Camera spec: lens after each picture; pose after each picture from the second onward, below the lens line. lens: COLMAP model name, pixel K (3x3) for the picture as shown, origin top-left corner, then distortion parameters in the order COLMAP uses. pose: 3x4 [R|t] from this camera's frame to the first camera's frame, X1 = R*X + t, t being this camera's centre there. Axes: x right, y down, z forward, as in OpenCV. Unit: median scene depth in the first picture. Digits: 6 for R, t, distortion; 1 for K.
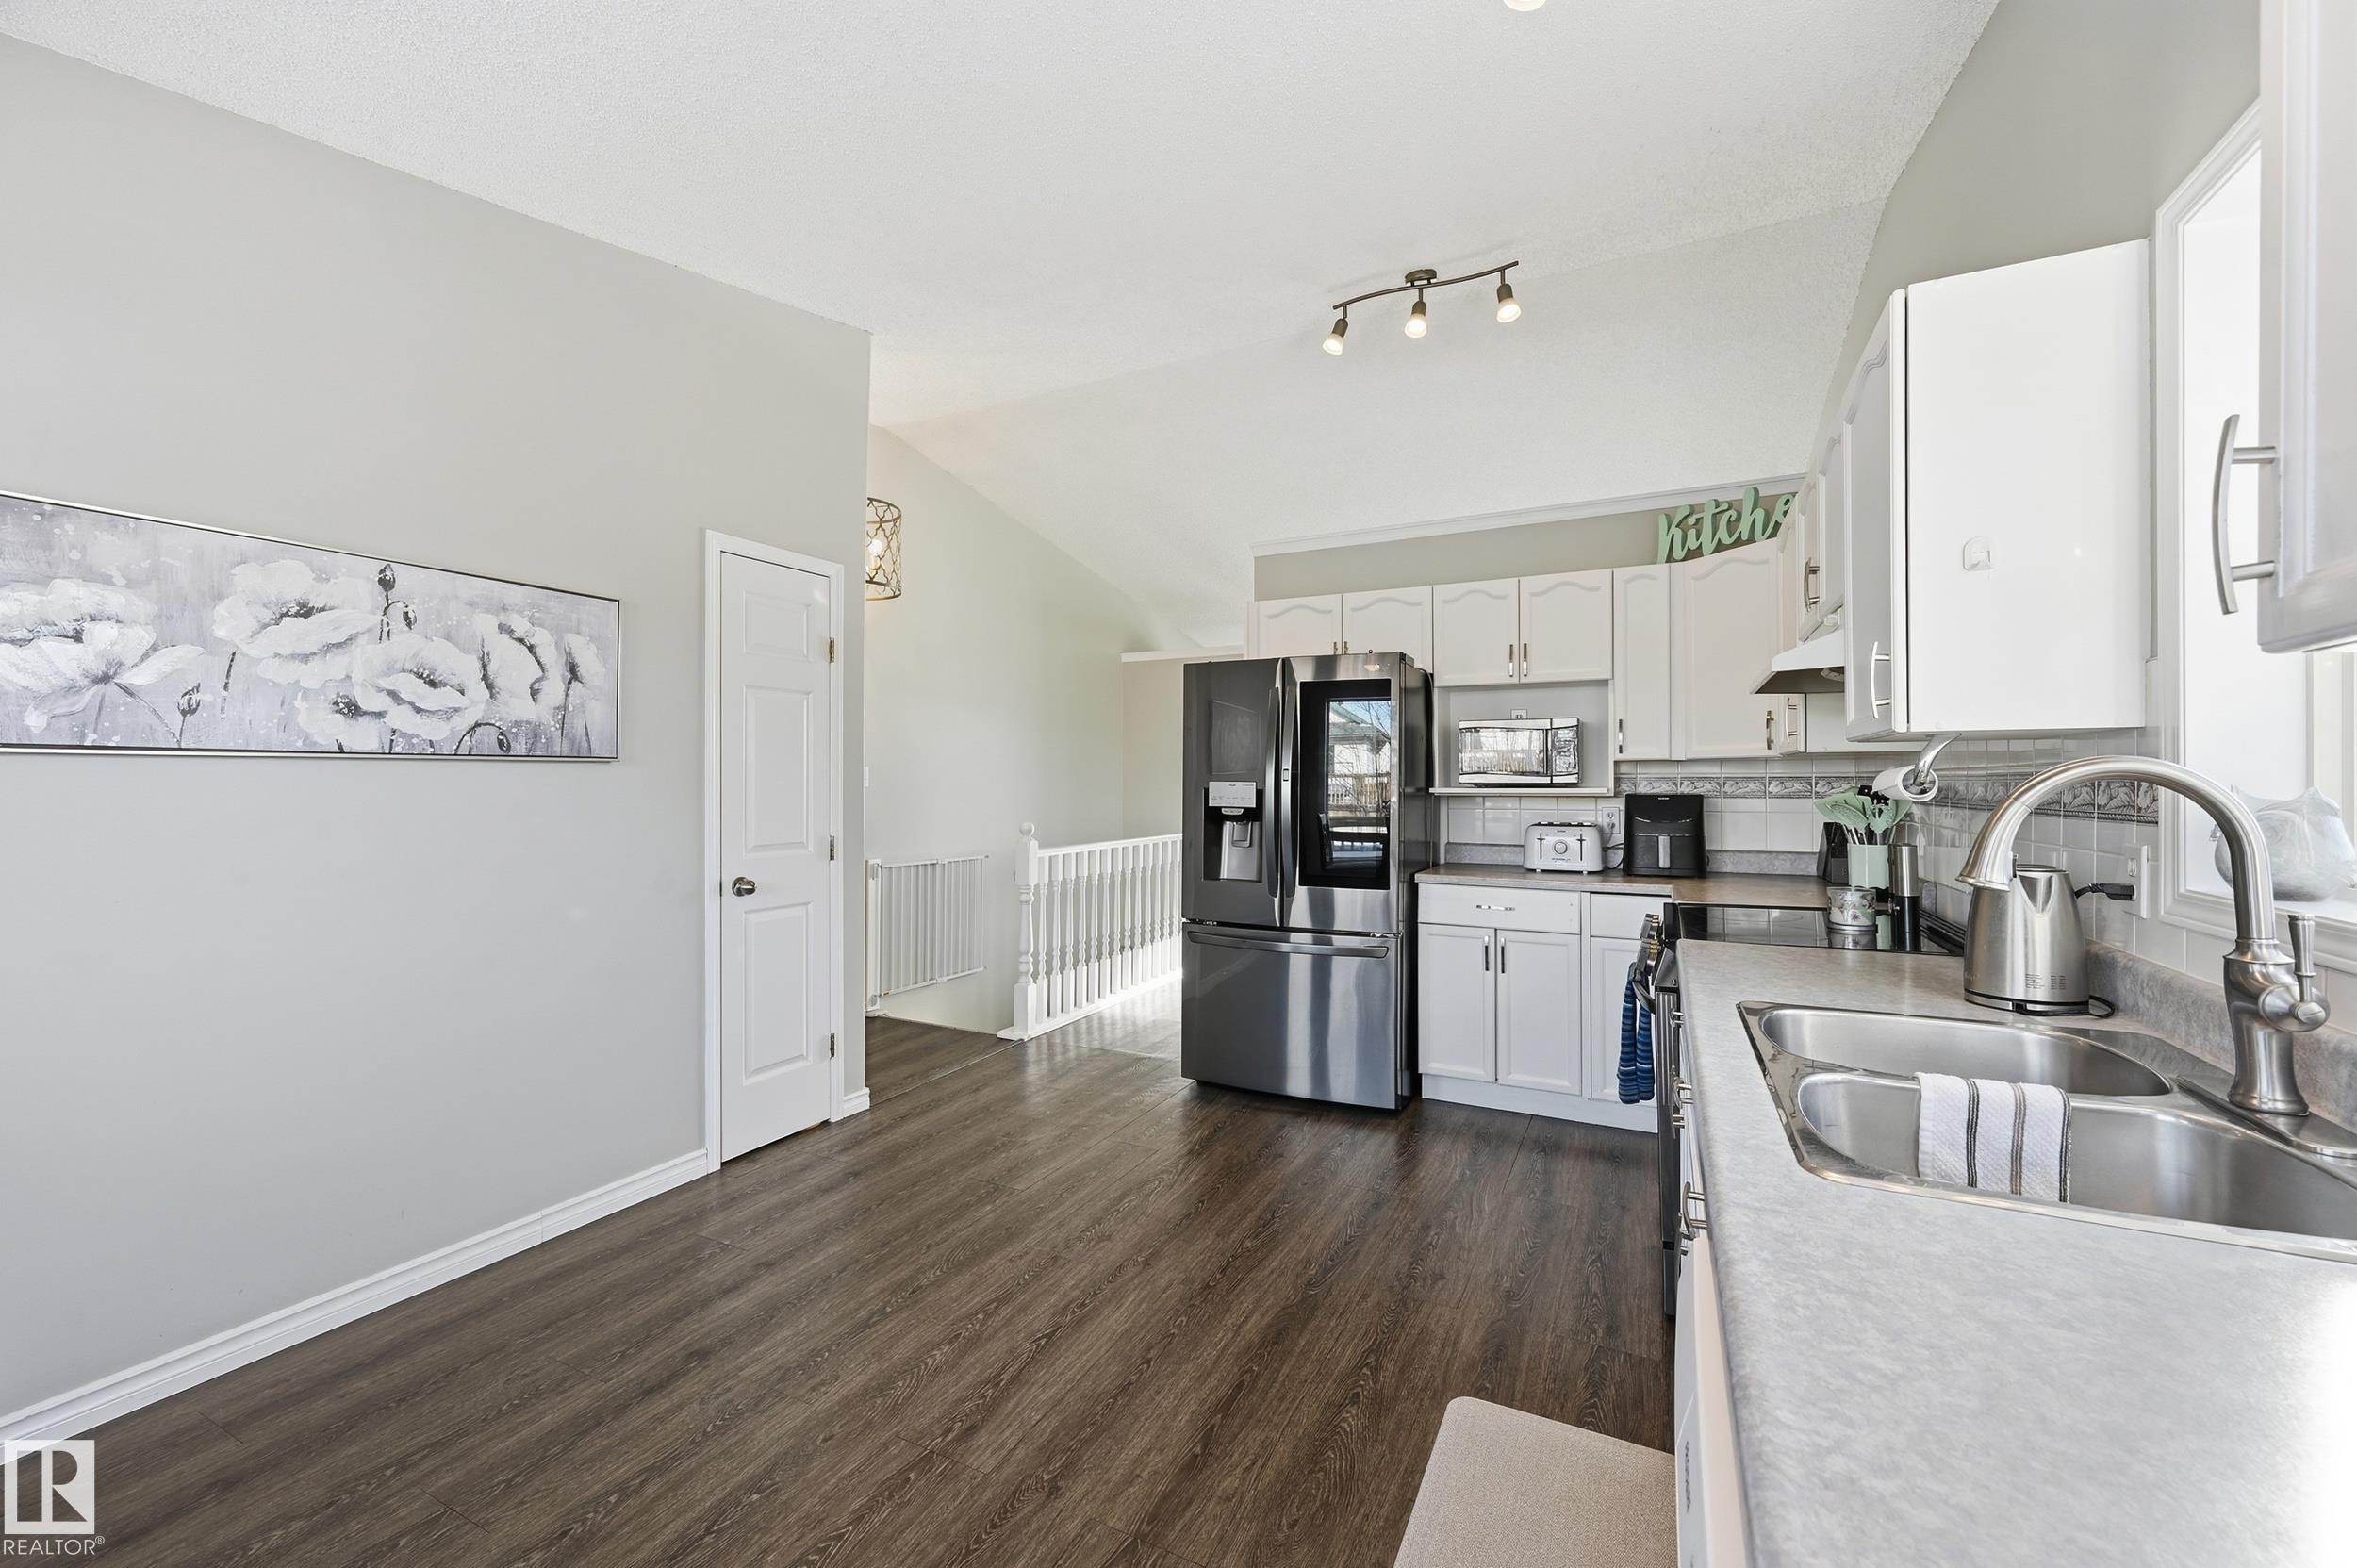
lens RADIAL K [[955.7, 0, 1165.9], [0, 955.7, 779.4], [0, 0, 1]] dist [-0.000575, 0.001598]
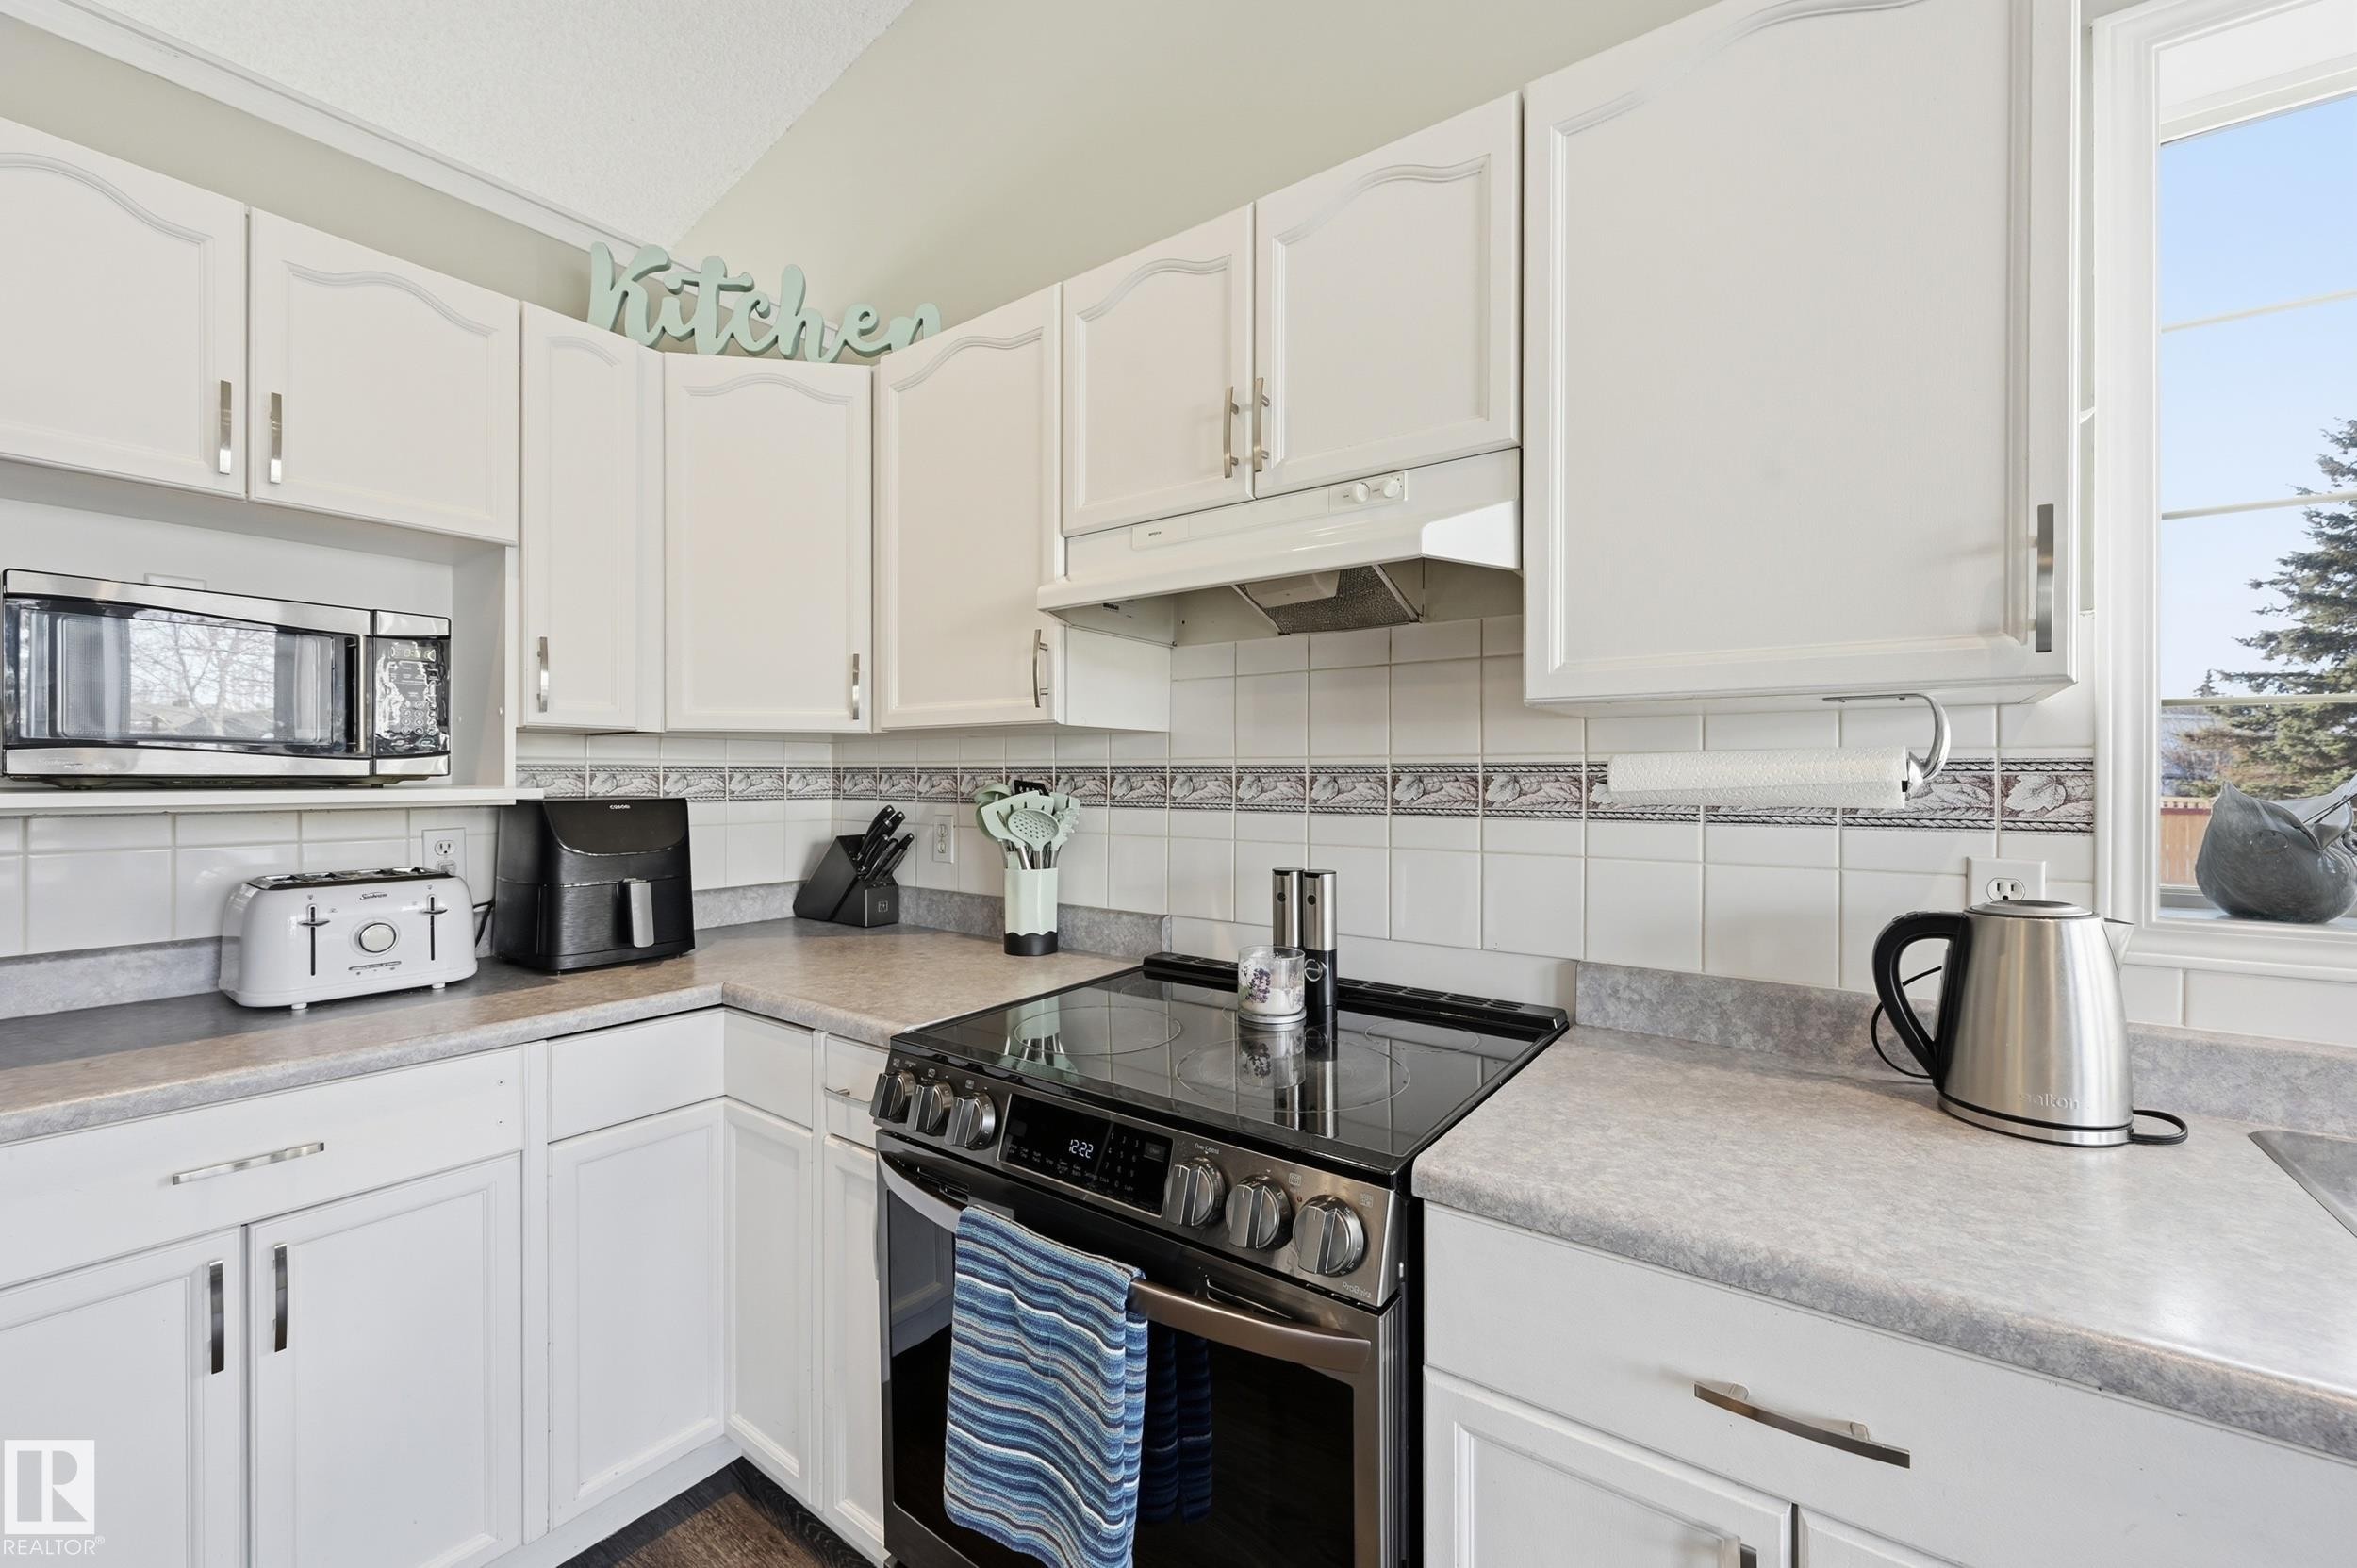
lens RADIAL K [[955.7, 0, 1177.9], [0, 955.7, 776.0], [0, 0, 1]] dist [-0.000575, 0.001598]
pose [[0.156113, 0.000579, 0.987739, 0.073092], [-0.003962, 0.999992, 0.000040, 0.002595], [-0.987731, -0.003920, 0.156114, 0.639980]]
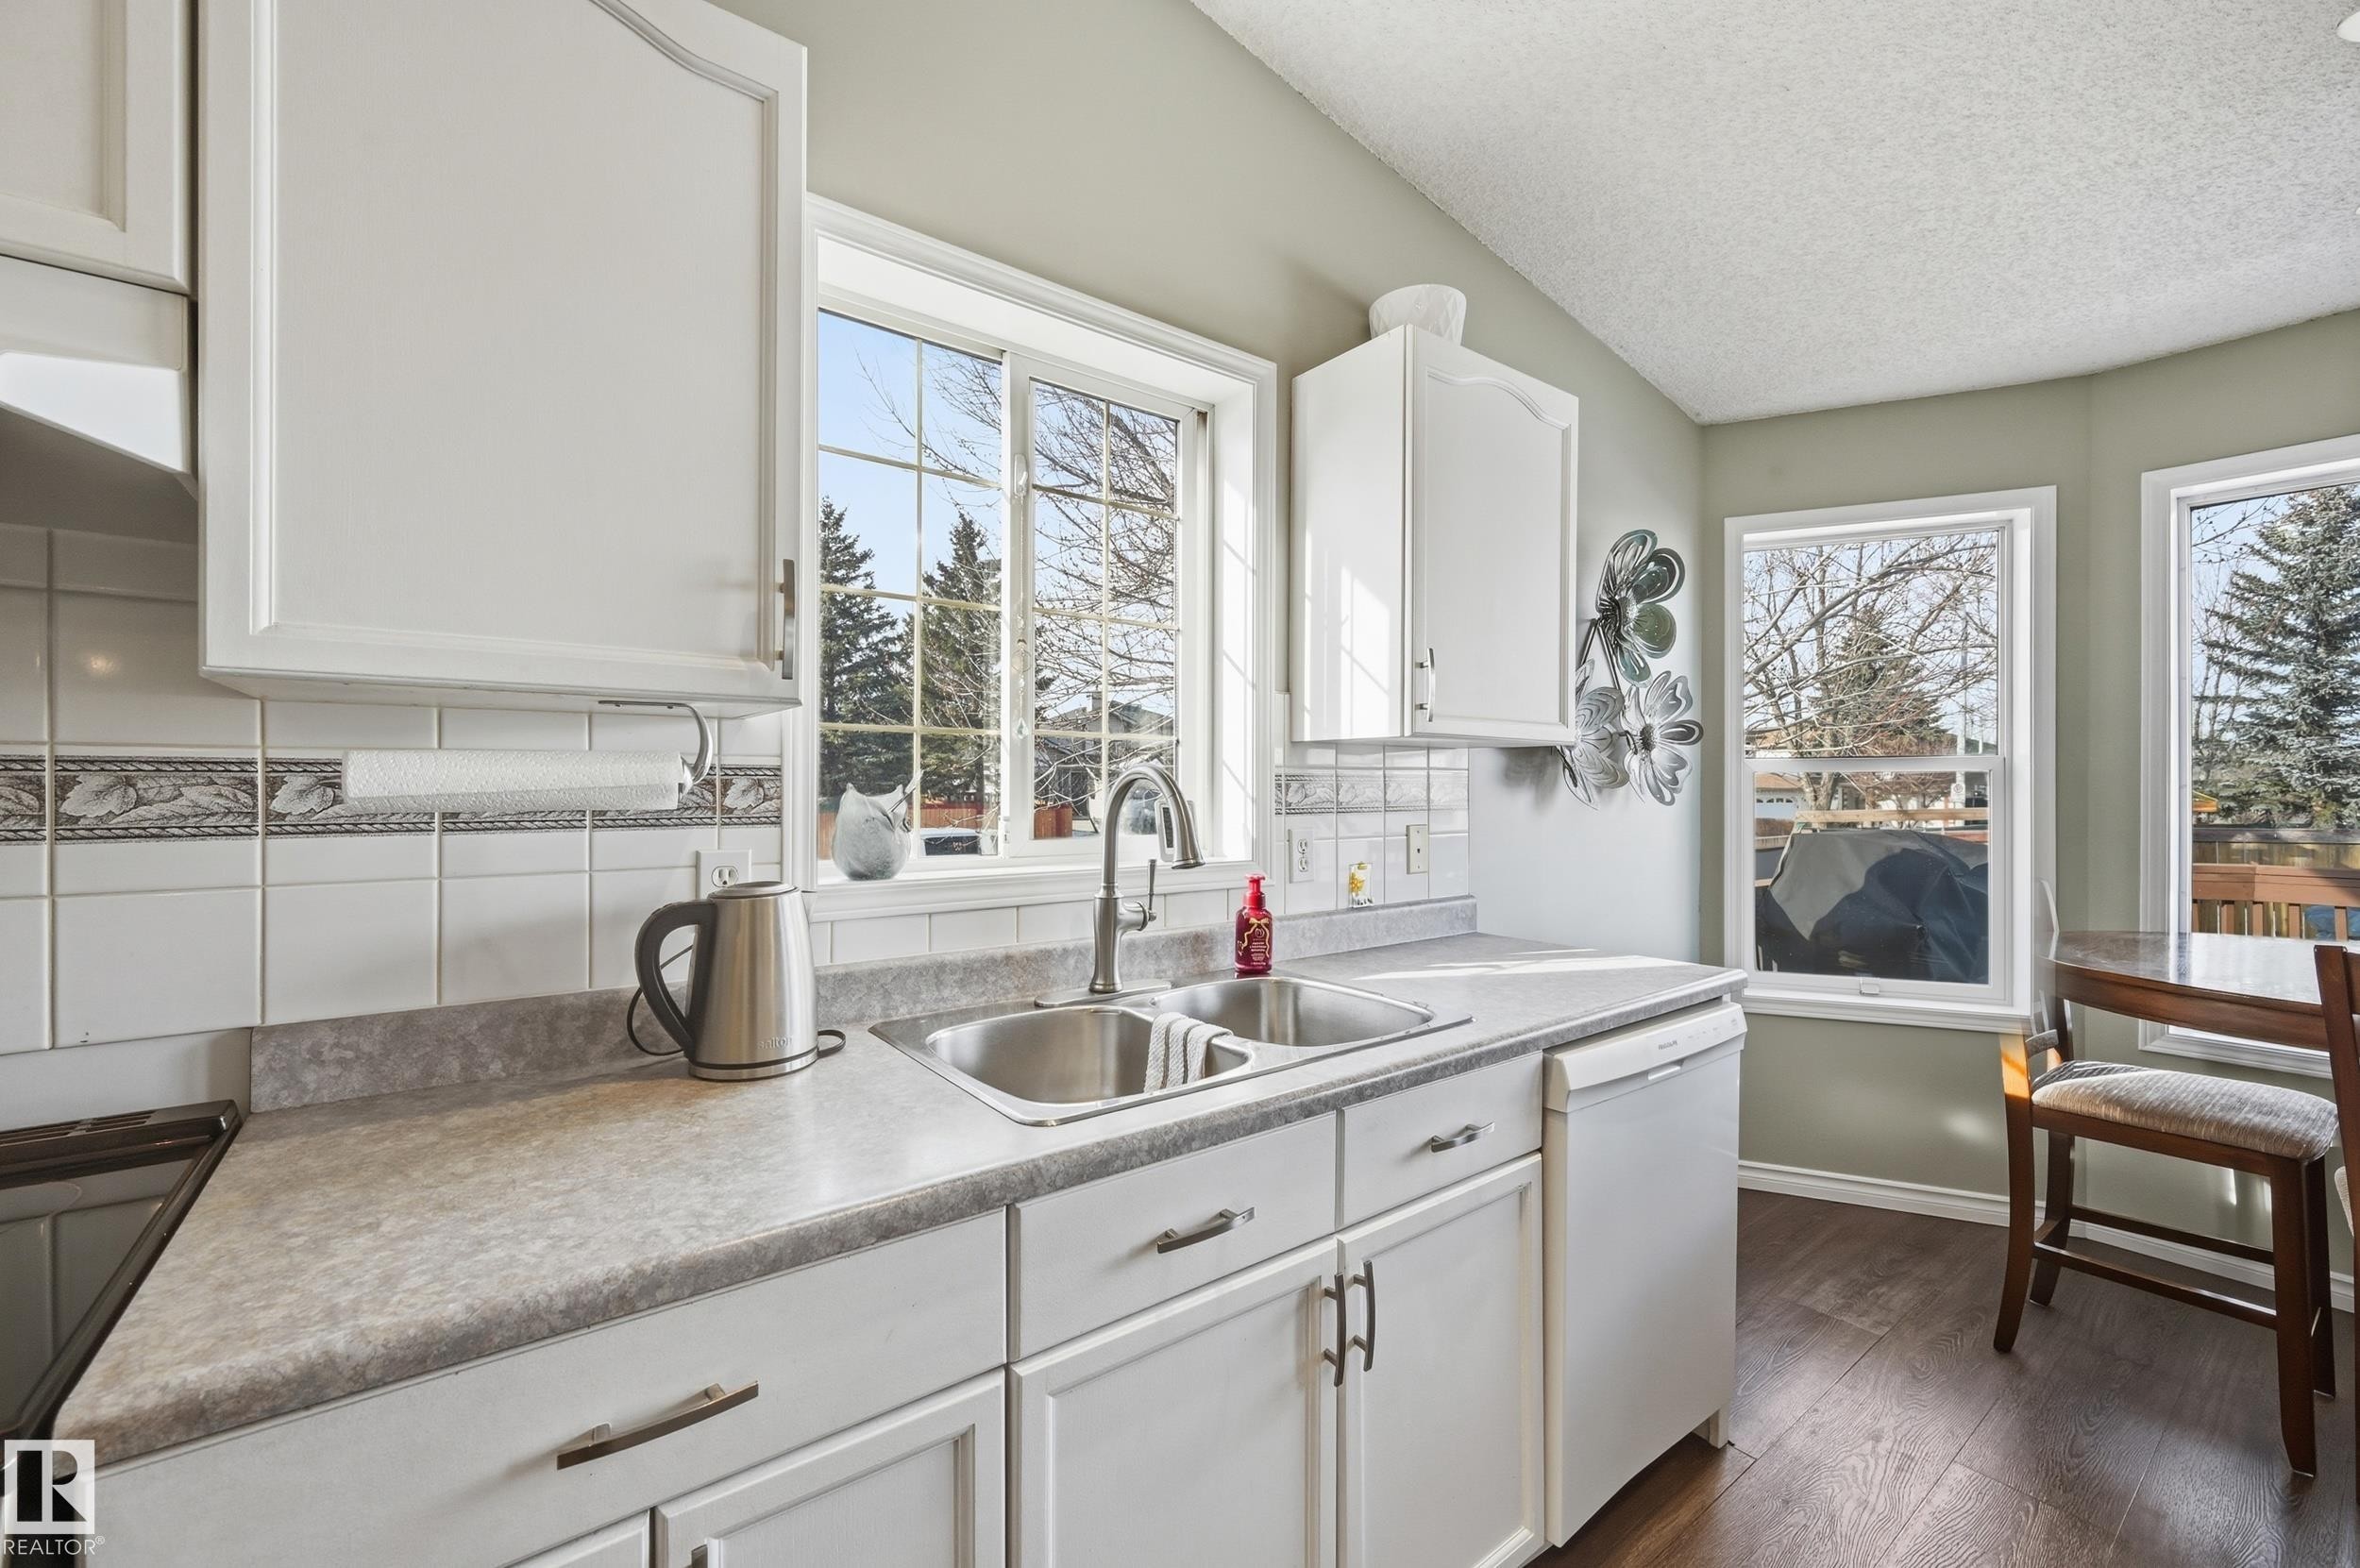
lens RADIAL K [[956.9, 0, 1176.0], [0, 956.9, 783.9], [0, 0, 1]] dist [-0.000575, 0.001598]
pose [[-0.900582, -0.003793, 0.434669, 0.107526], [-0.004929, 0.999987, -0.001486, 0.003006], [-0.434657, -0.003481, -0.900589, 0.677683]]
